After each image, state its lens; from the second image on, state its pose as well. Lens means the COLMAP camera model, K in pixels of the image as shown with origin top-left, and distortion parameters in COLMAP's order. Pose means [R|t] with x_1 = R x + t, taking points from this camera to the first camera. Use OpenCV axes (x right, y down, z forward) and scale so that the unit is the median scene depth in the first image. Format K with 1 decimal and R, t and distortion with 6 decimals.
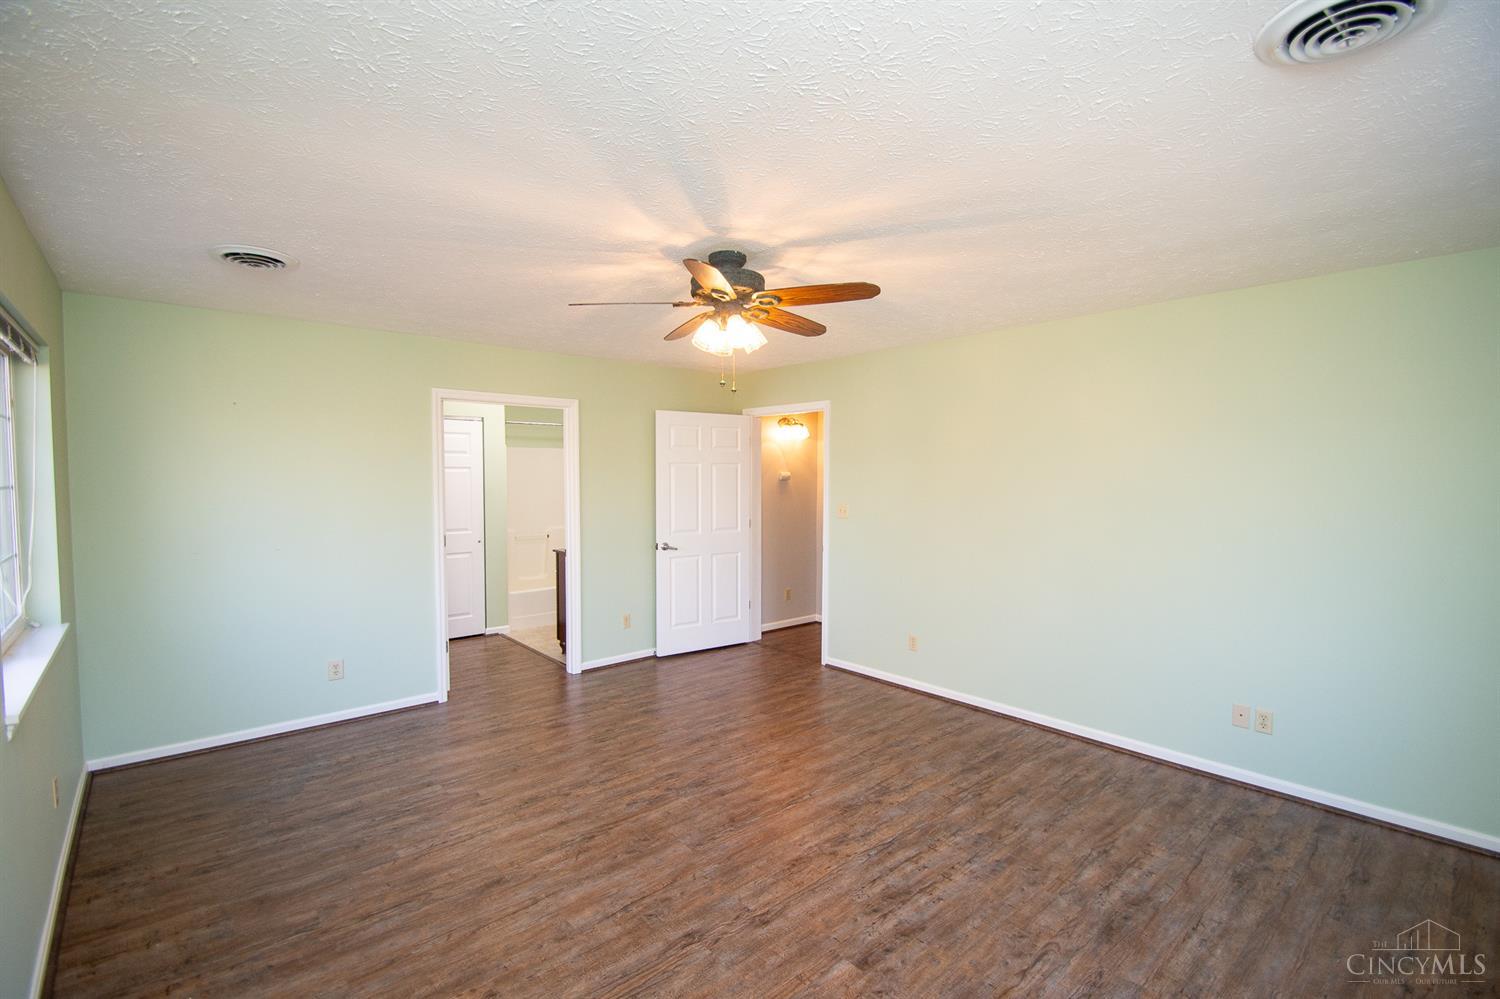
lens RADIAL K [[678.4, 0, 763.8], [0, 678.4, 499.6], [0, 0, 1]] dist [0.016921, -0.023570]
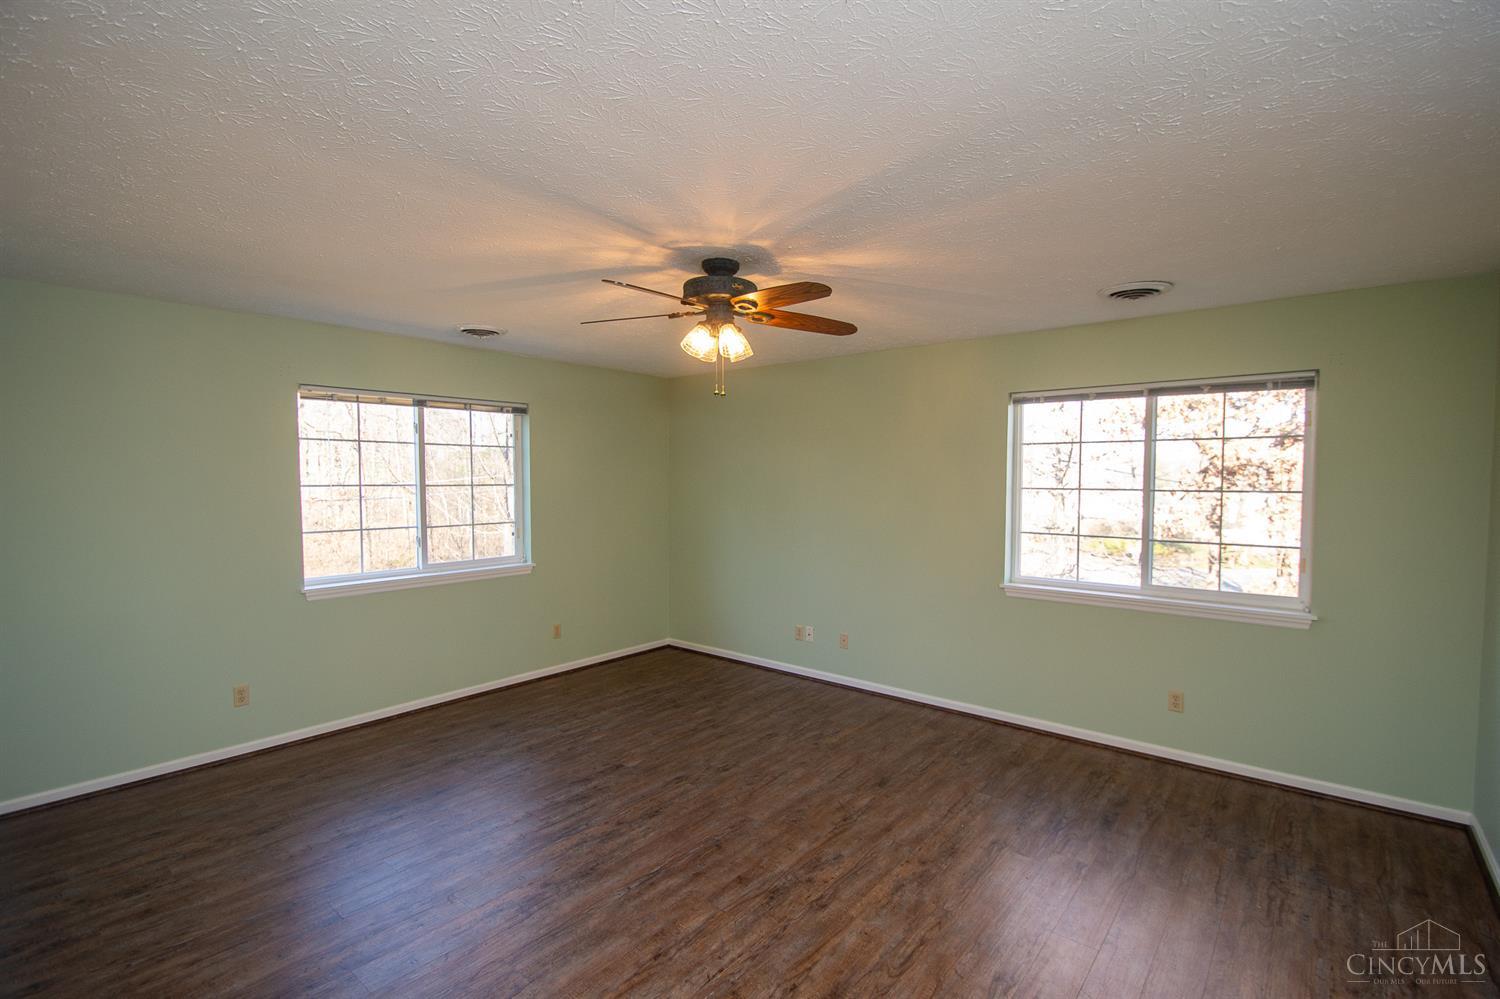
lens RADIAL K [[678.4, 0, 763.8], [0, 678.4, 499.6], [0, 0, 1]] dist [0.016921, -0.023570]
pose [[-0.987056, 0.002038, -0.160362, 0.041416], [-0.009935, 0.997222, 0.073822, -0.079200], [0.160067, 0.074459, -0.984294, 1.845002]]
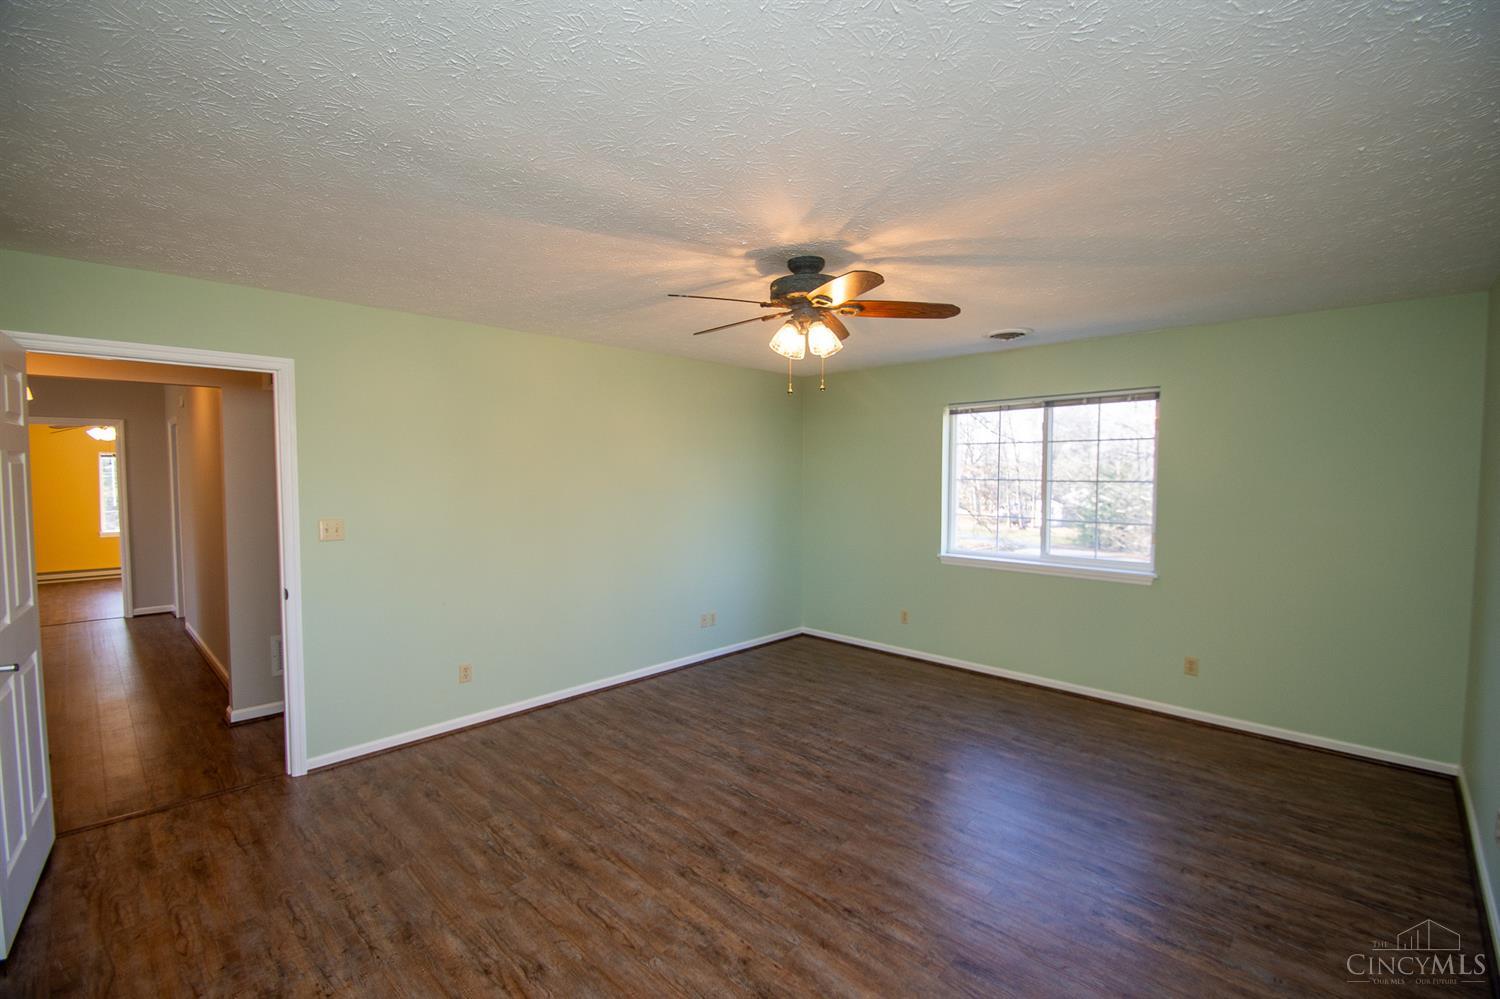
lens RADIAL K [[655.4, 0, 750.0], [0, 655.4, 499.5], [0, 0, 1]] dist [-0.004876, -0.000805]
pose [[-0.074808, -0.045174, 0.996174, -0.946899], [0.038415, 0.998101, 0.048146, -0.049982], [-0.996458, 0.041870, -0.072931, 1.068729]]
